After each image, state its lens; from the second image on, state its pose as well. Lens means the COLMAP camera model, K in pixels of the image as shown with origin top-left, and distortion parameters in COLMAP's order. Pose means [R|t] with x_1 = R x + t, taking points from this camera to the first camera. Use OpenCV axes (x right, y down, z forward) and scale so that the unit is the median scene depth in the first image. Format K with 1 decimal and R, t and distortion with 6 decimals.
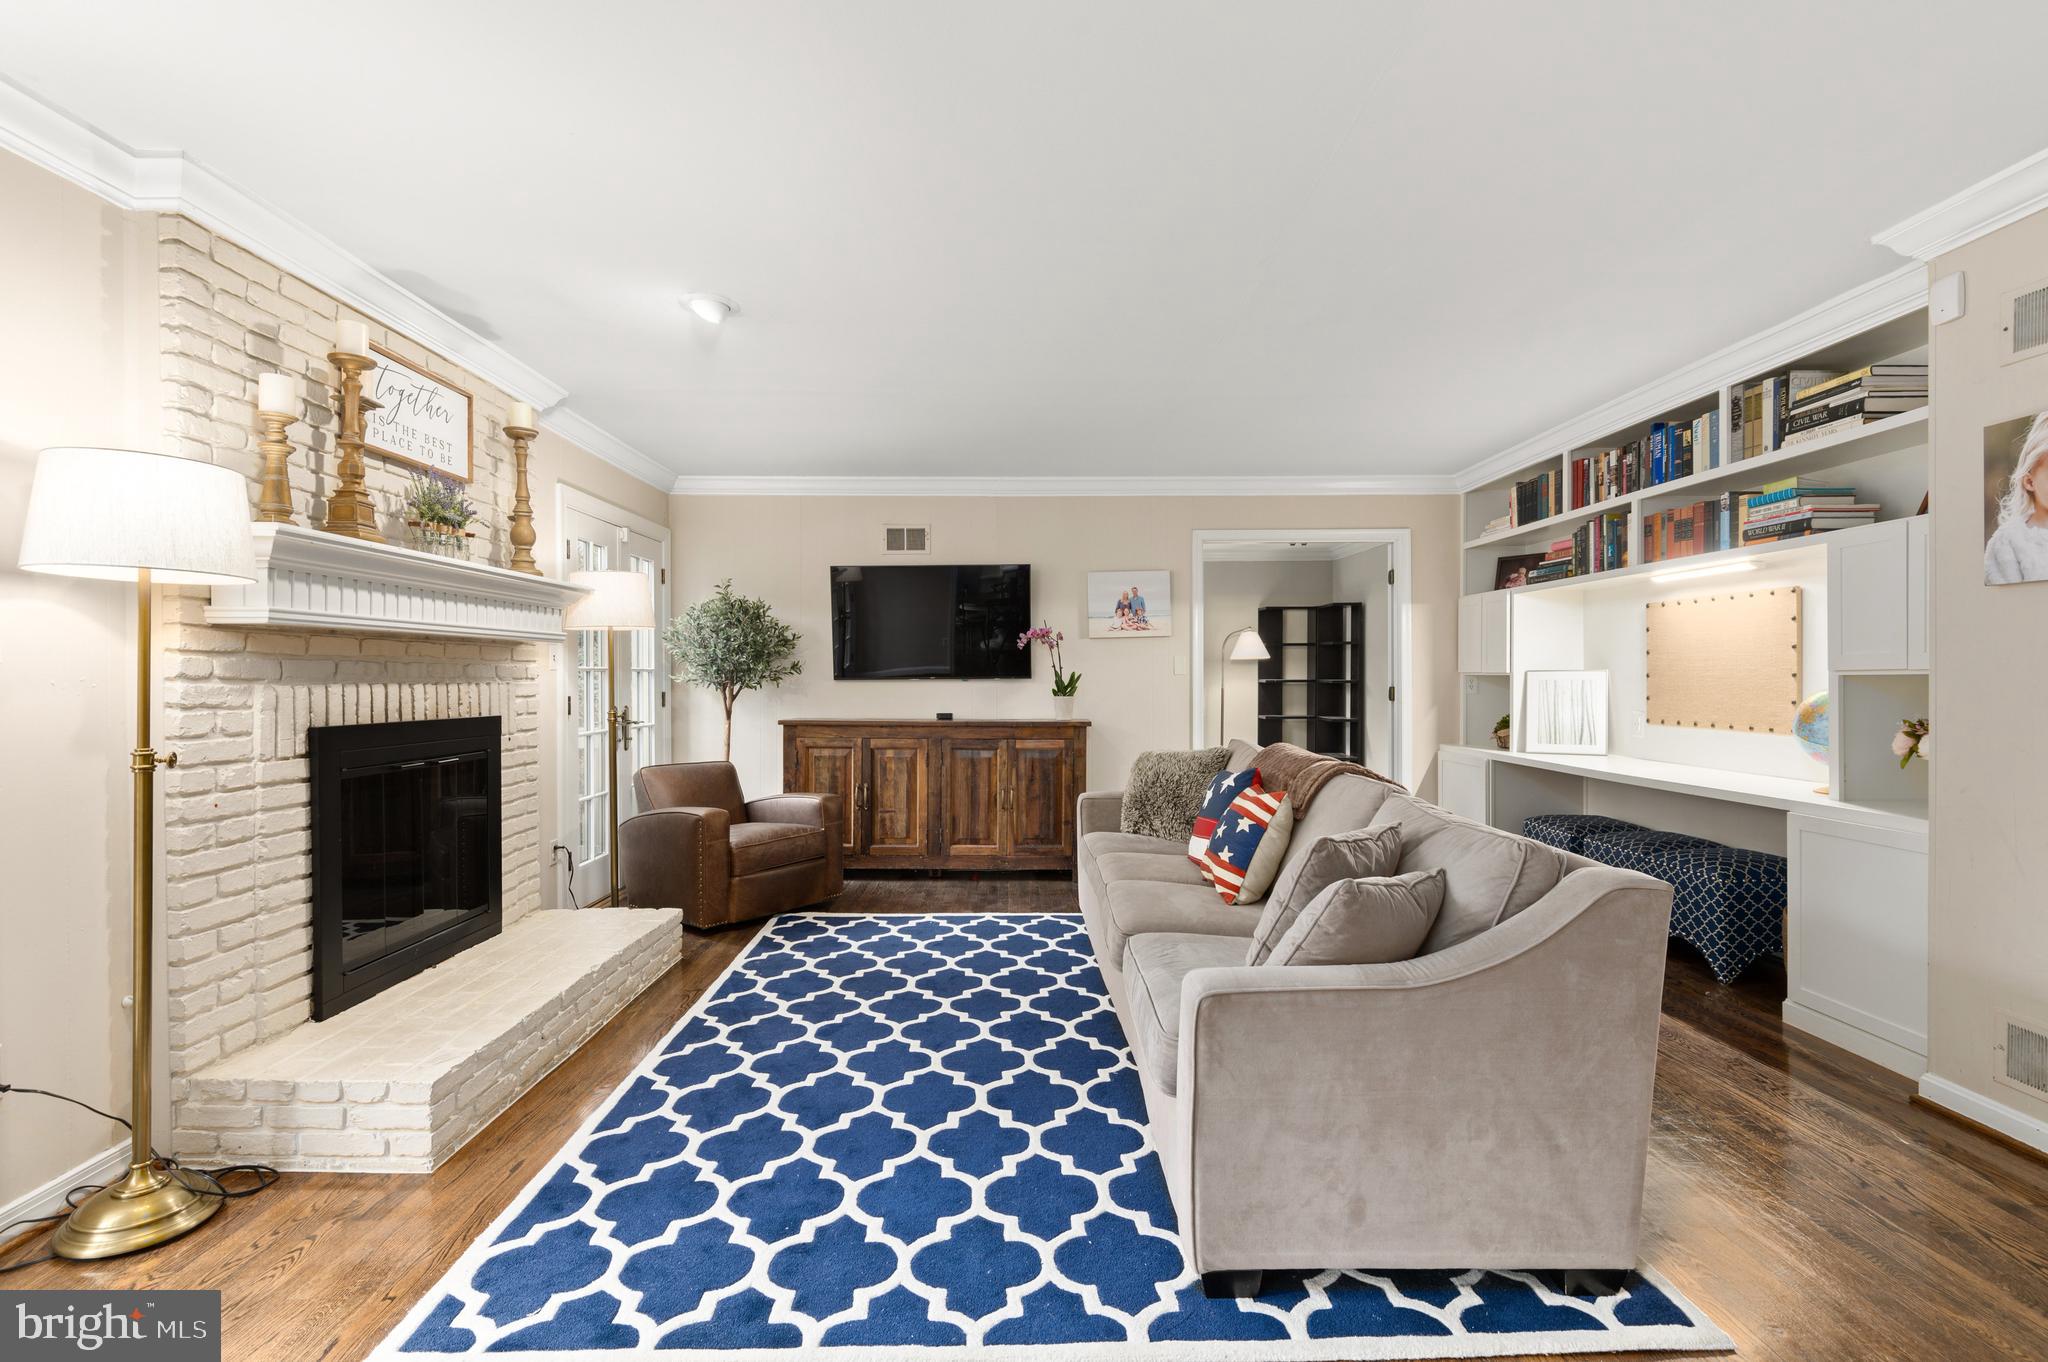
lens RADIAL K [[947.3, 0, 1016.9], [0, 947.3, 690.3], [0, 0, 1]] dist [0.000440, -0.002328]
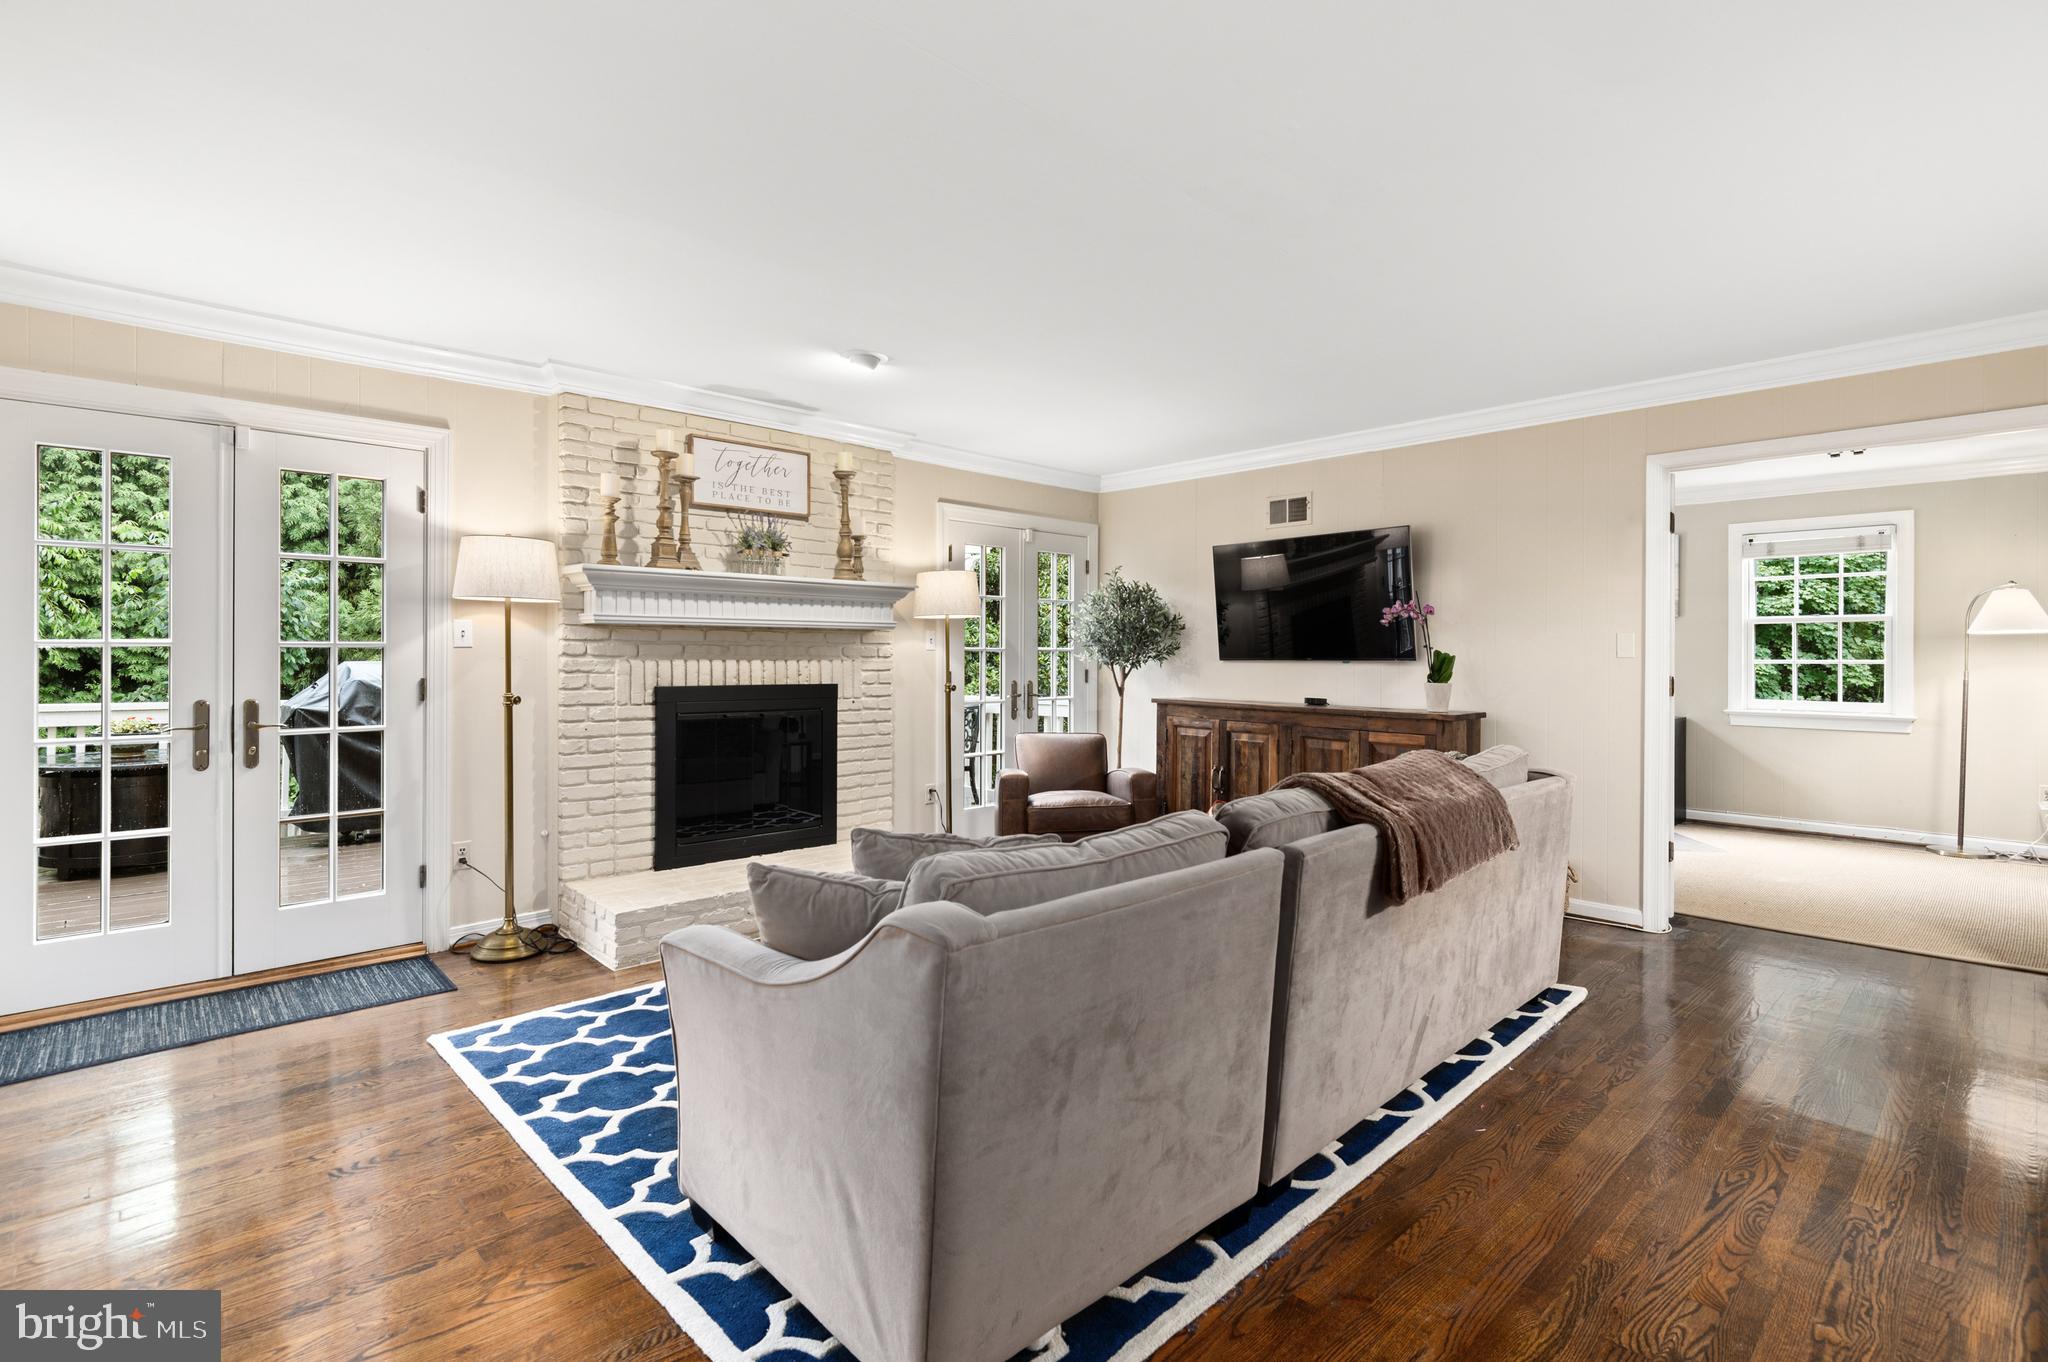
lens RADIAL K [[947.3, 0, 1002.0], [0, 947.3, 665.3], [0, 0, 1]] dist [0.000440, -0.002328]
pose [[0.682846, 0.011812, -0.730467, 0.610885], [-0.016085, 0.999870, 0.001131, -0.005769], [0.730386, 0.010977, 0.682947, 0.248129]]
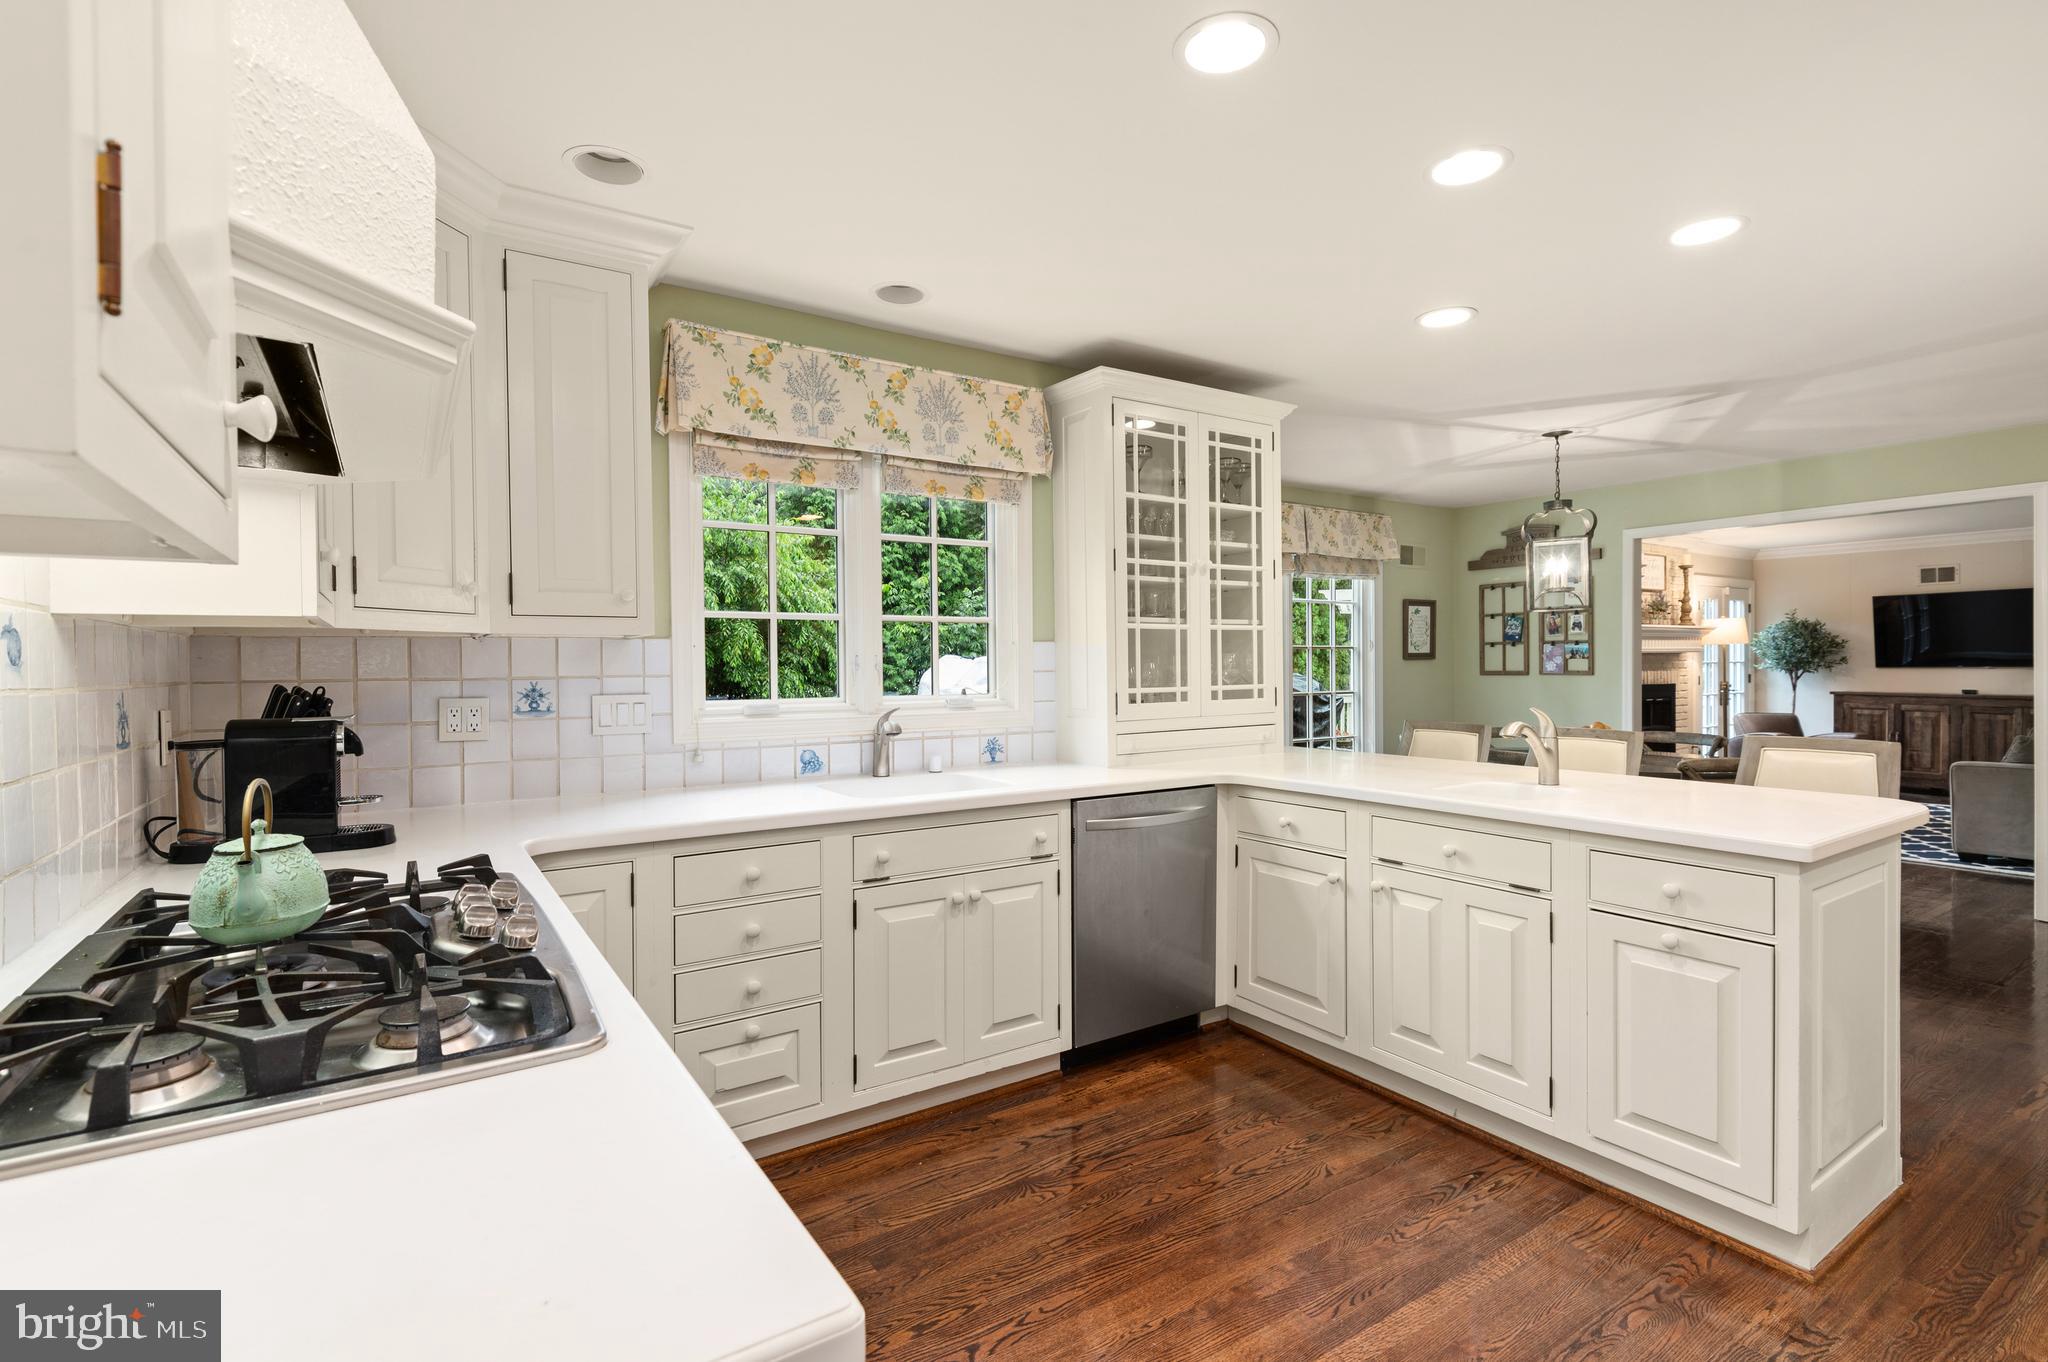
lens RADIAL K [[947.3, 0, 1027.7], [0, 947.3, 672.2], [0, 0, 1]] dist [0.000440, -0.002328]
pose [[0.551731, 0.006739, -0.833995, 0.560329], [-0.003612, 0.999977, 0.005690, -0.010949], [0.834014, -0.000127, 0.551743, -1.721349]]
